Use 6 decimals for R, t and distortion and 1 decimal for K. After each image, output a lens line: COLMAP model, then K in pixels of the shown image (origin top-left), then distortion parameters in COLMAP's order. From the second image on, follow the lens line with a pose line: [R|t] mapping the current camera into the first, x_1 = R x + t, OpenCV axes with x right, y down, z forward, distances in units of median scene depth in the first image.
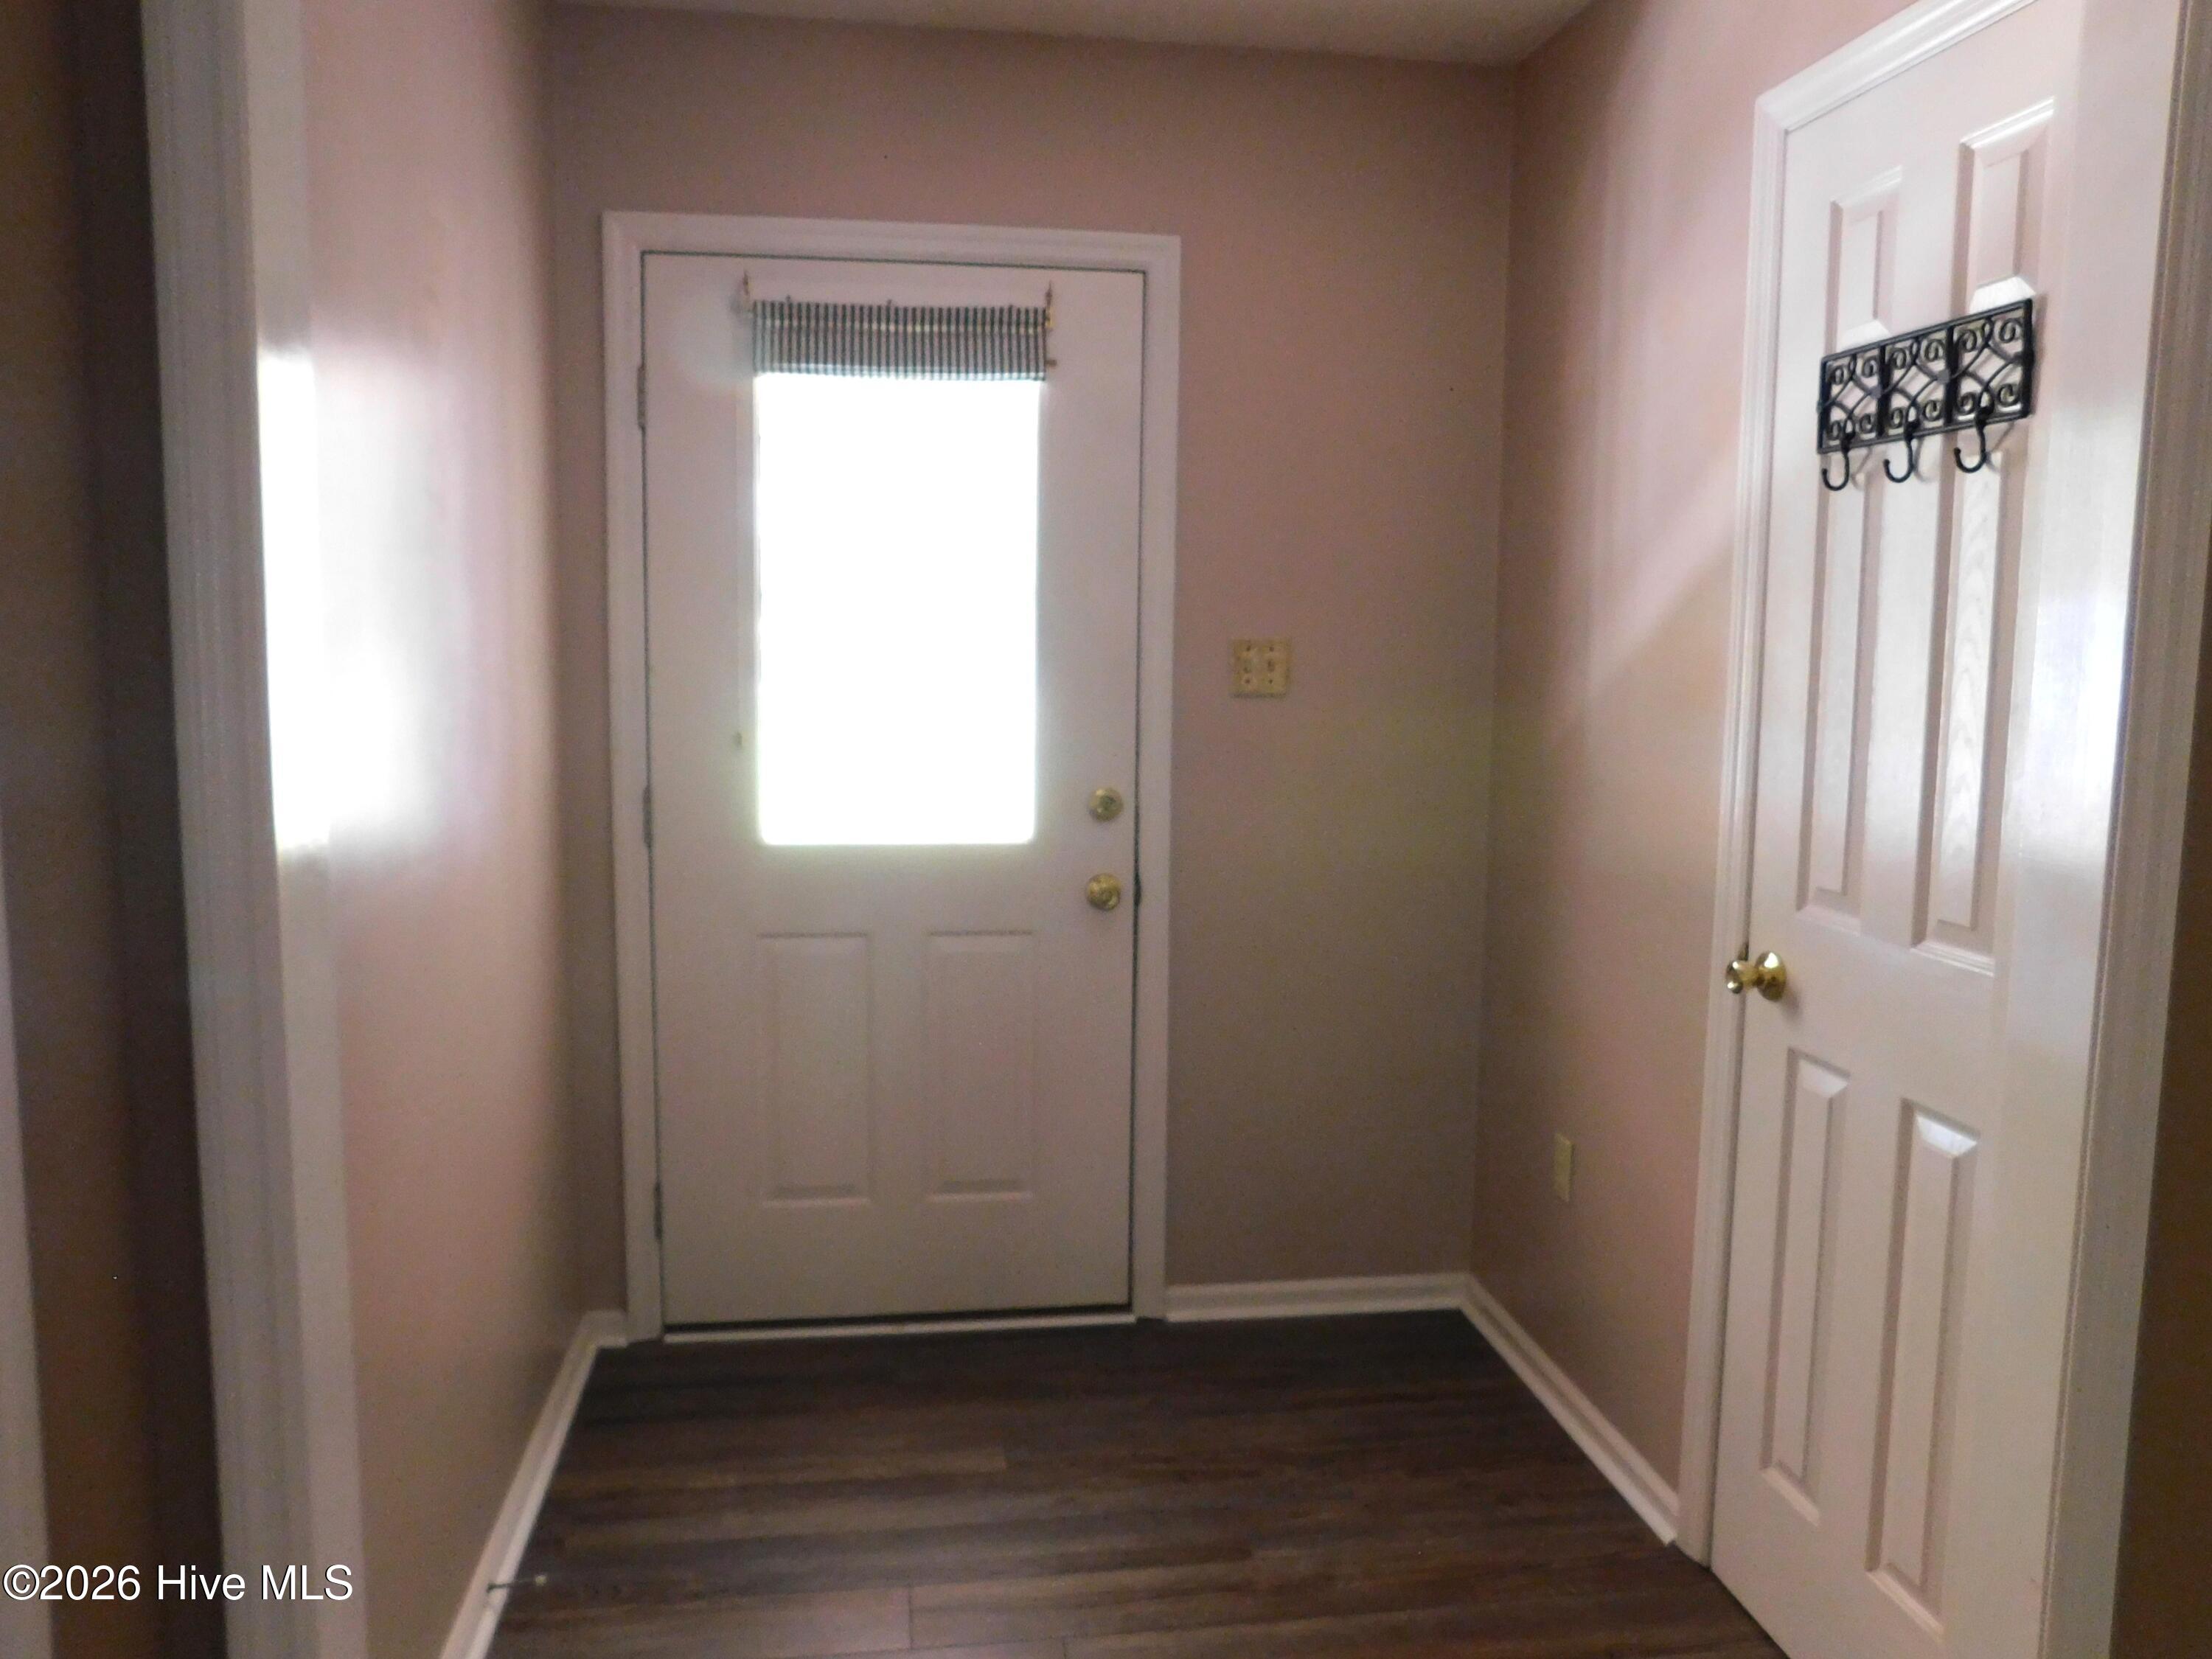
lens RADIAL K [[1730.5, 0, 1106.0], [0, 1730.5, 829.5], [0, 0, 1]] dist [-0.002283, -0.000637]
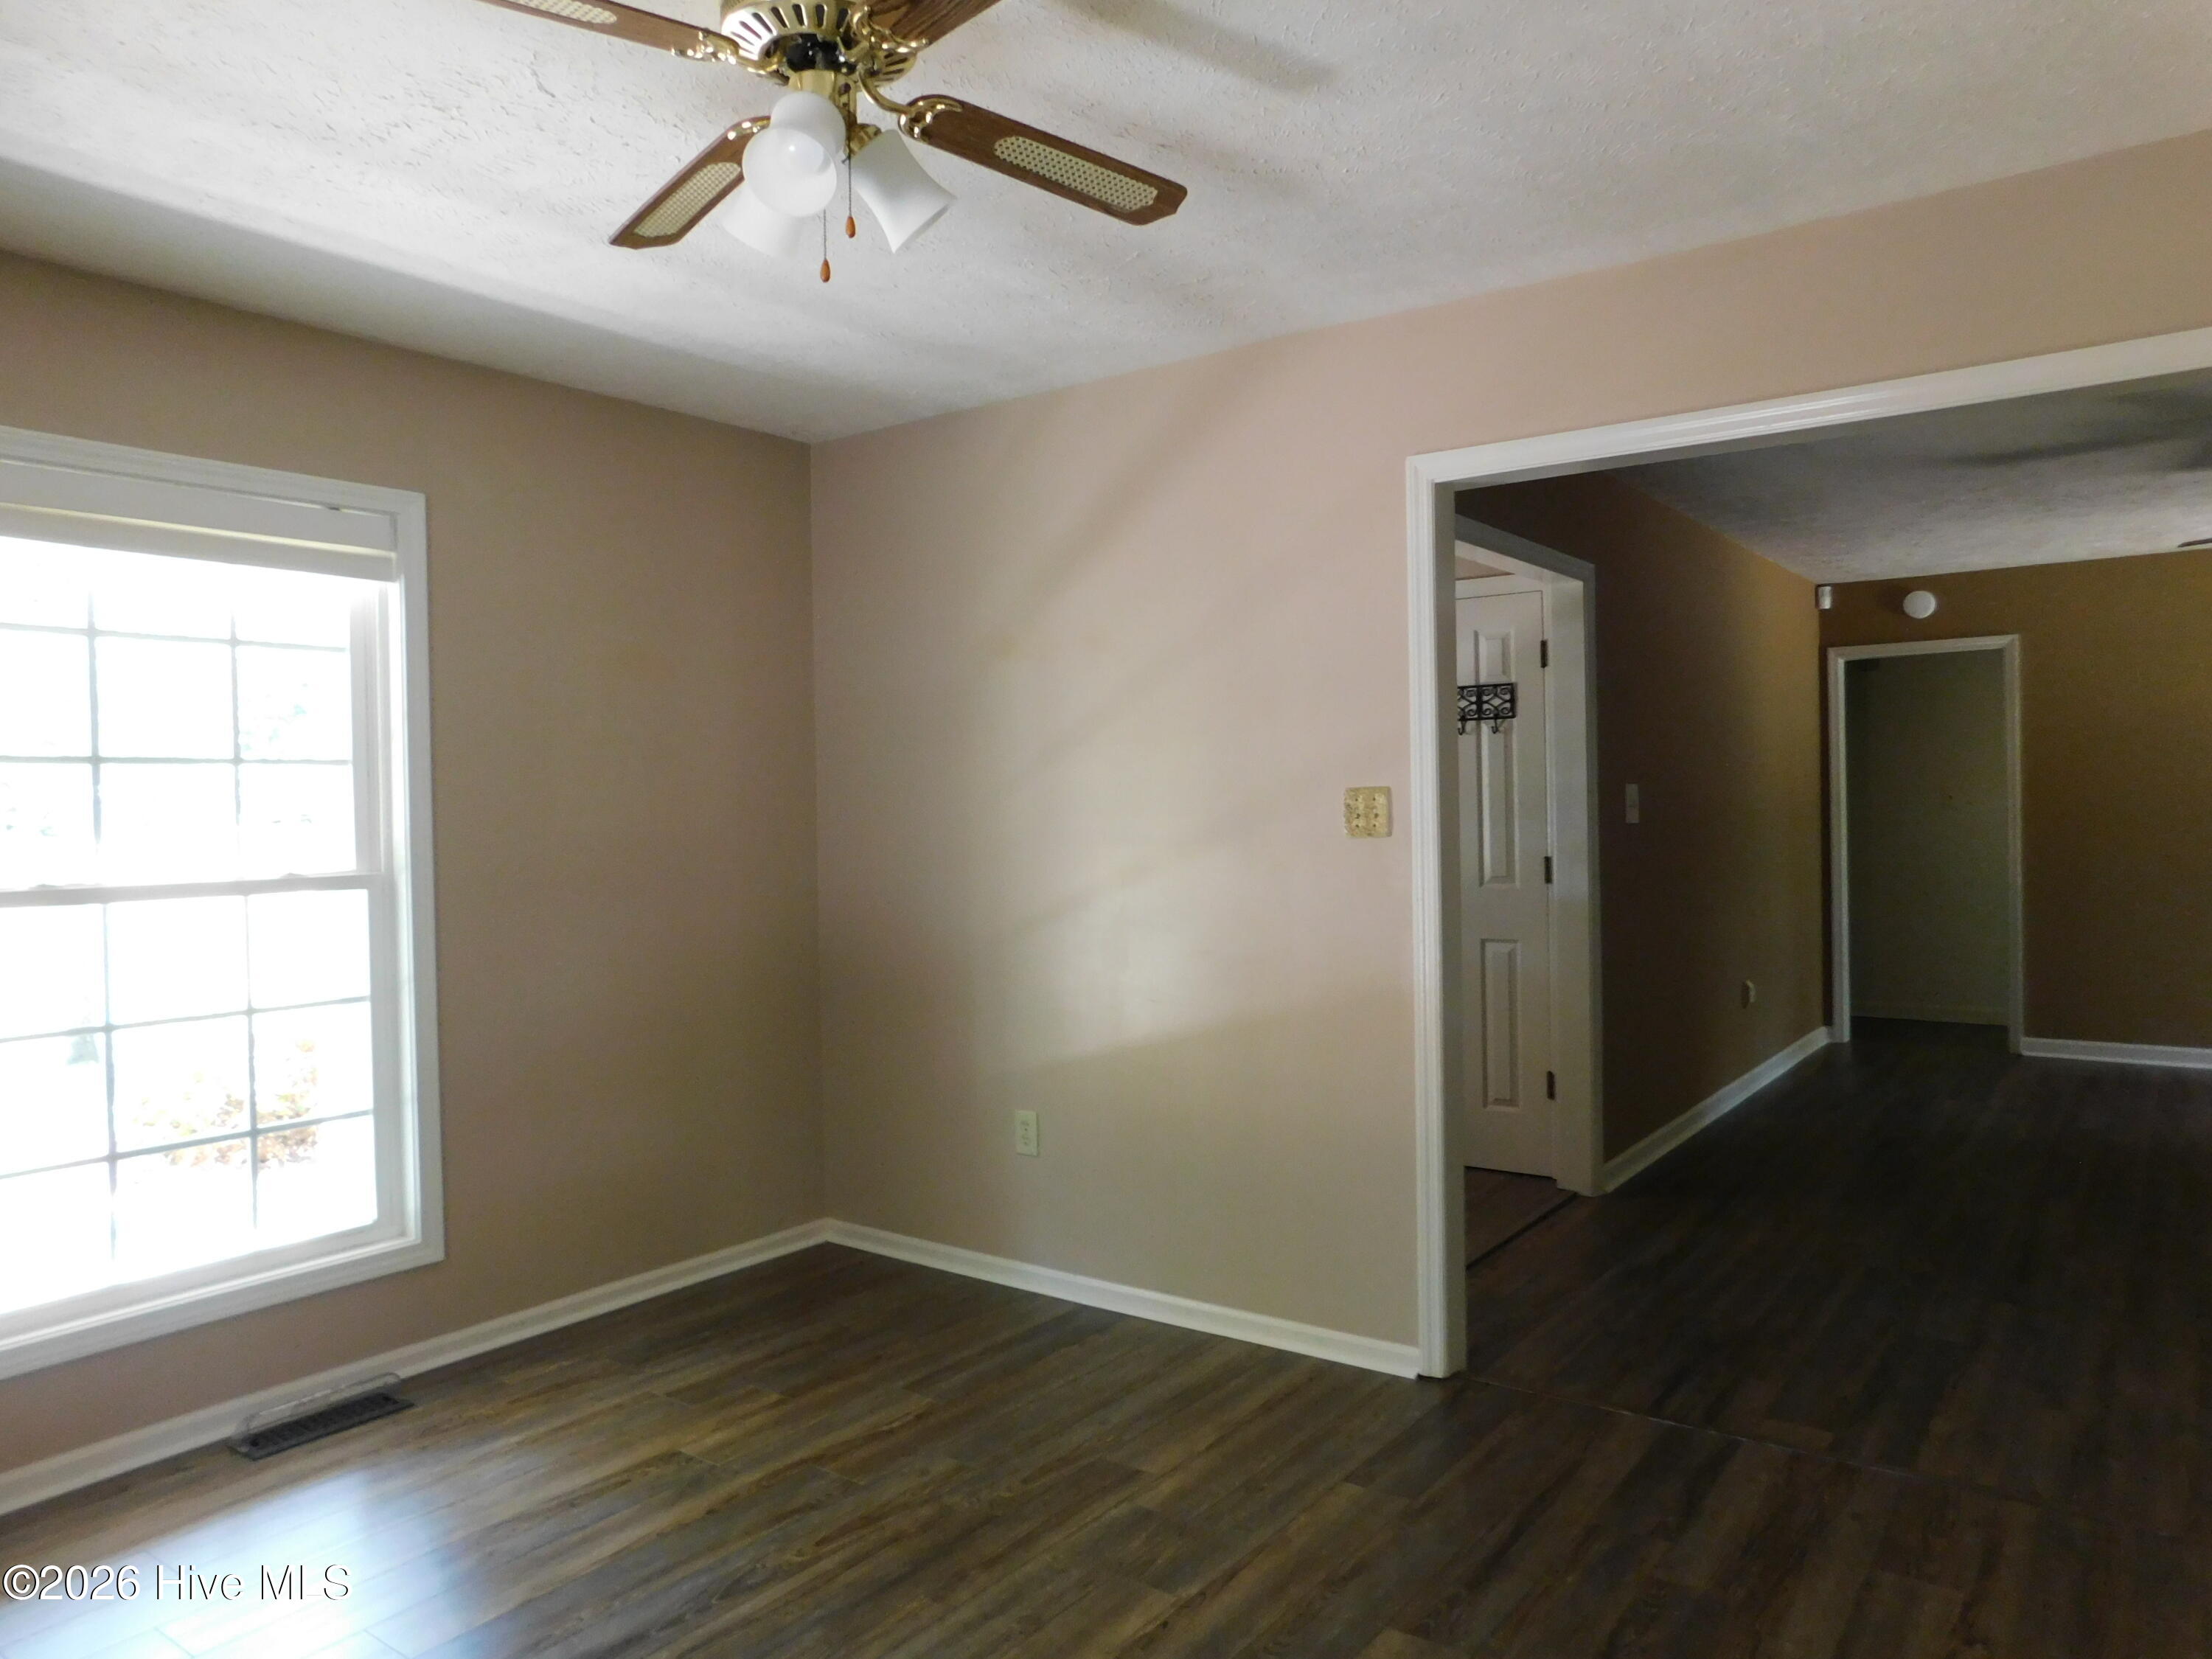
lens RADIAL K [[1439.9, 0, 1113.5], [0, 1439.9, 817.8], [0, 0, 1]] dist [-0.087445, 0.061446]
pose [[0.701615, -0.029585, 0.711942, -1.892081], [0.099949, 0.993346, -0.057221, 0.026550], [-0.705511, 0.111305, 0.699903, -0.330137]]
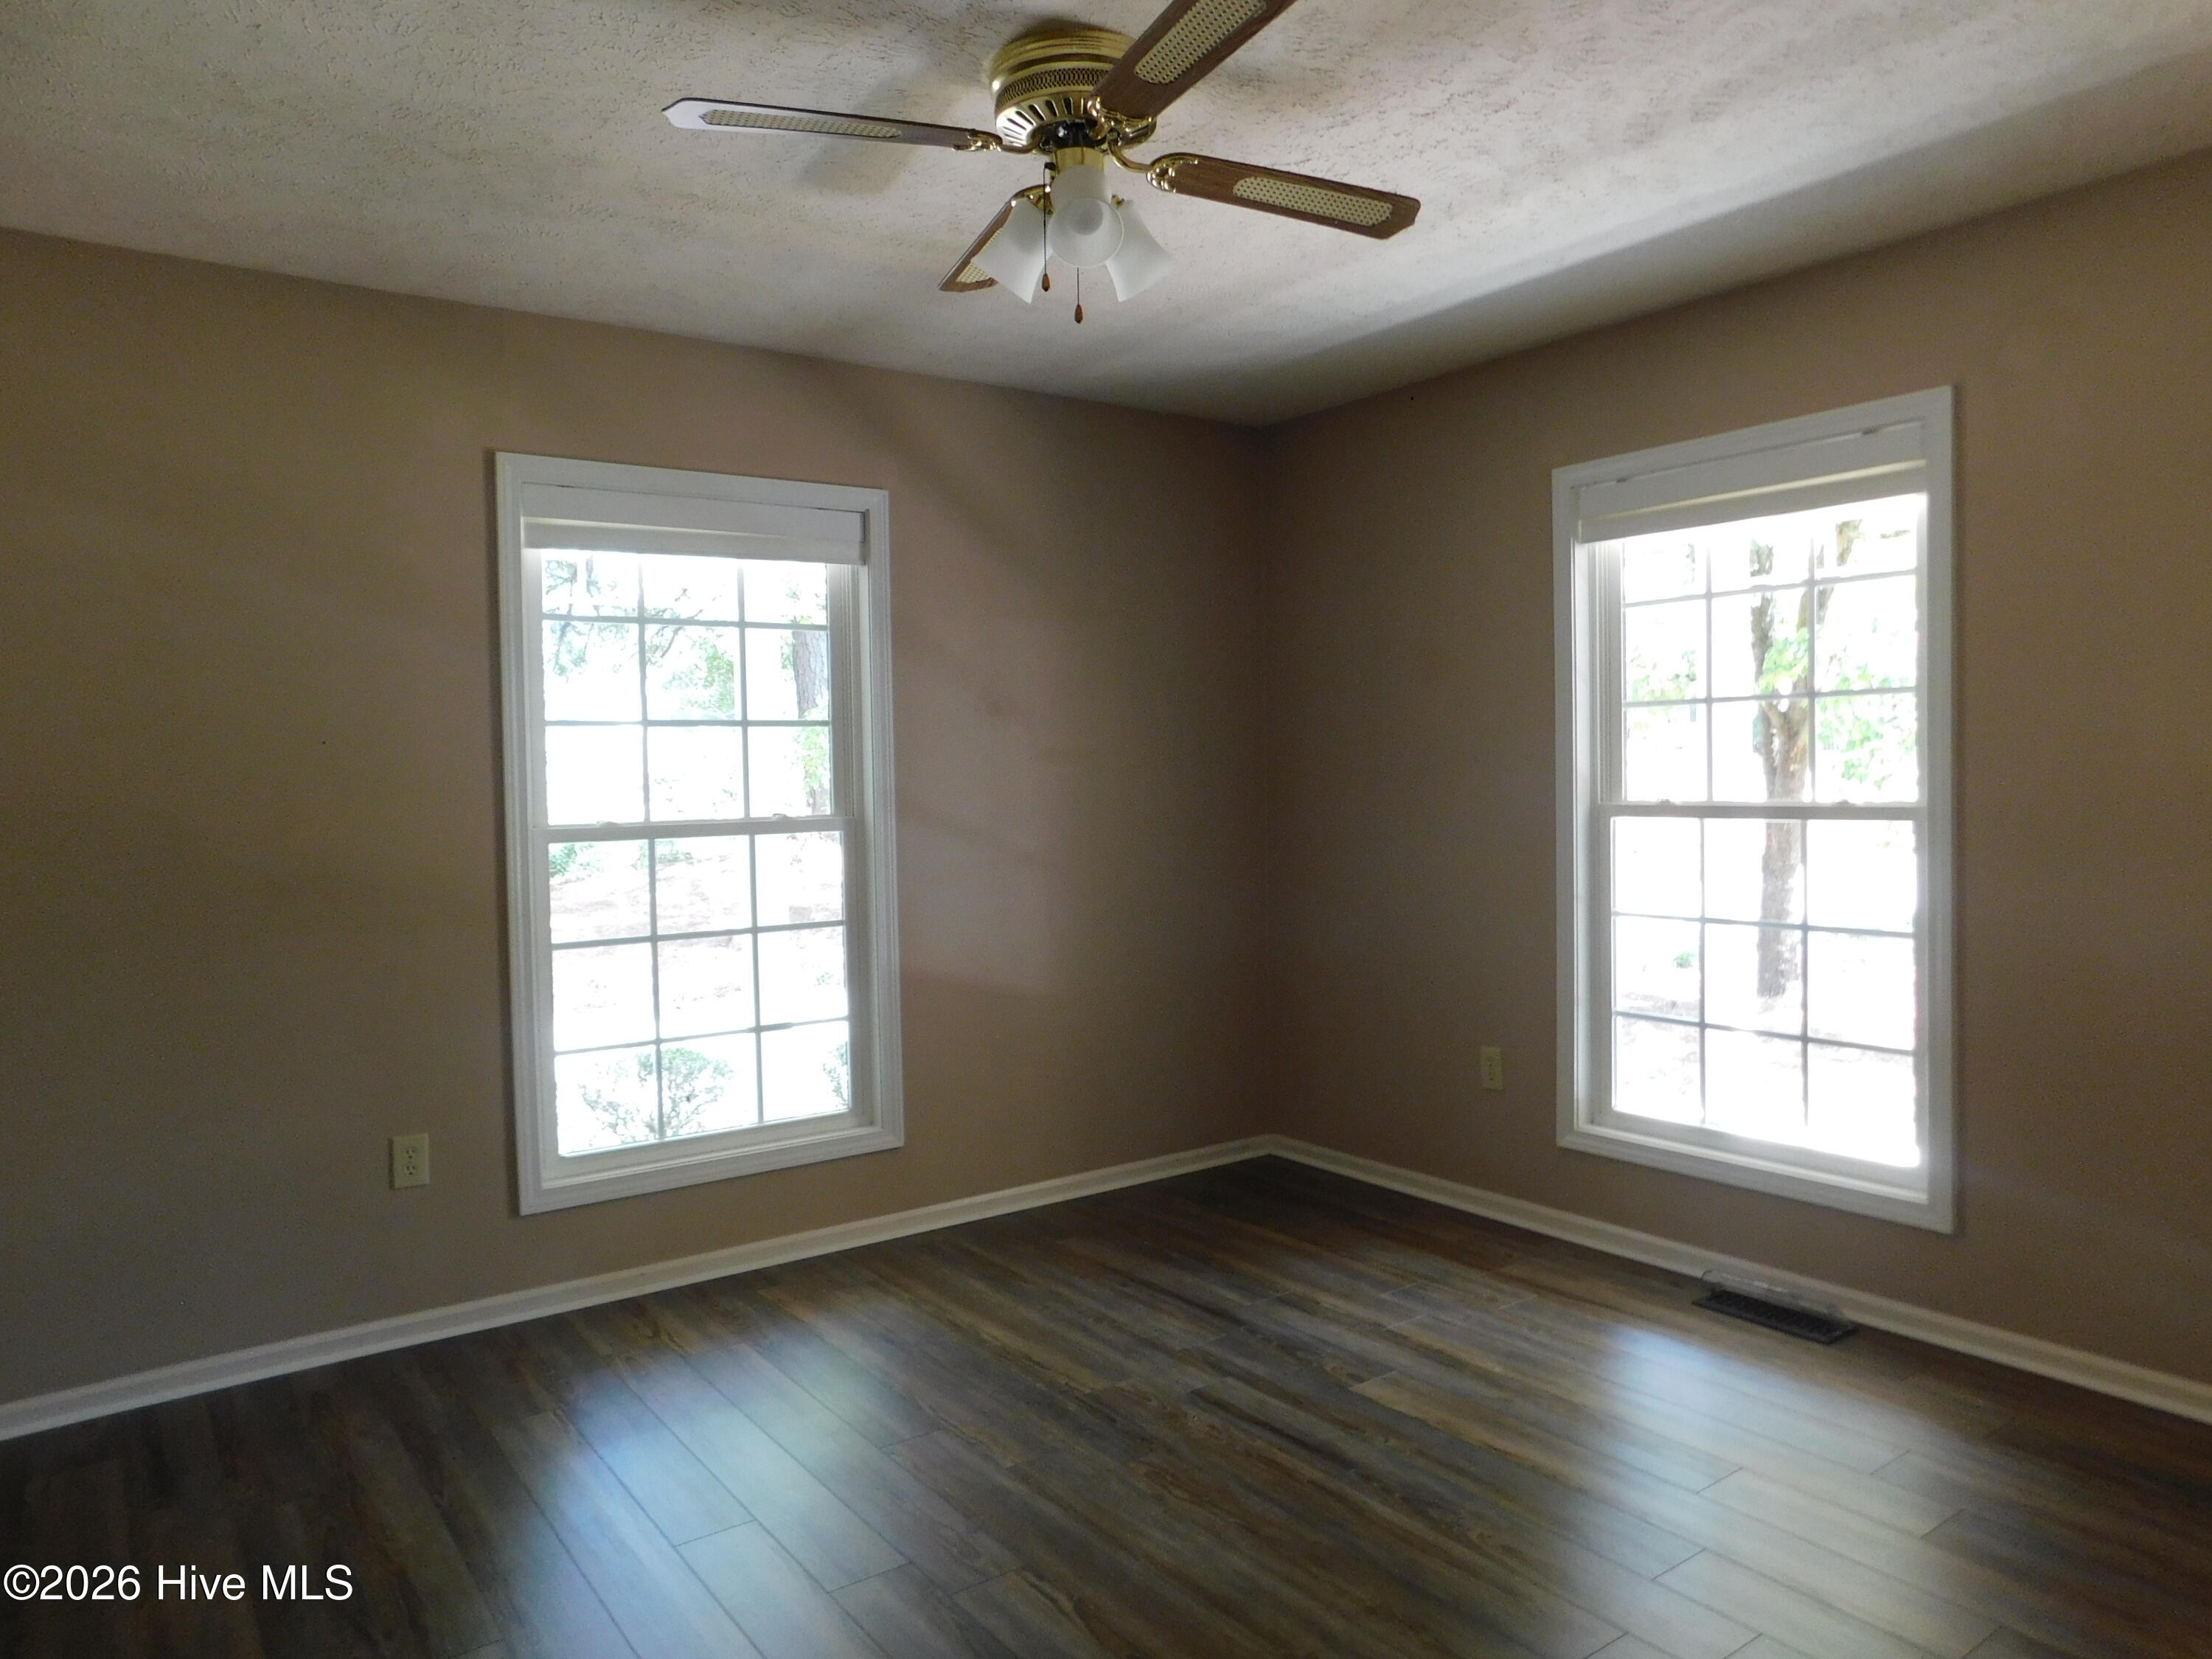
lens RADIAL K [[1439.9, 0, 1113.5], [0, 1439.9, 817.8], [0, 0, 1]] dist [-0.087445, 0.061446]
pose [[0.472946, 0.005367, -0.881075, 3.248548], [-0.058880, 0.997939, -0.025527, -0.008602], [0.879122, 0.063950, 0.472287, 0.528939]]
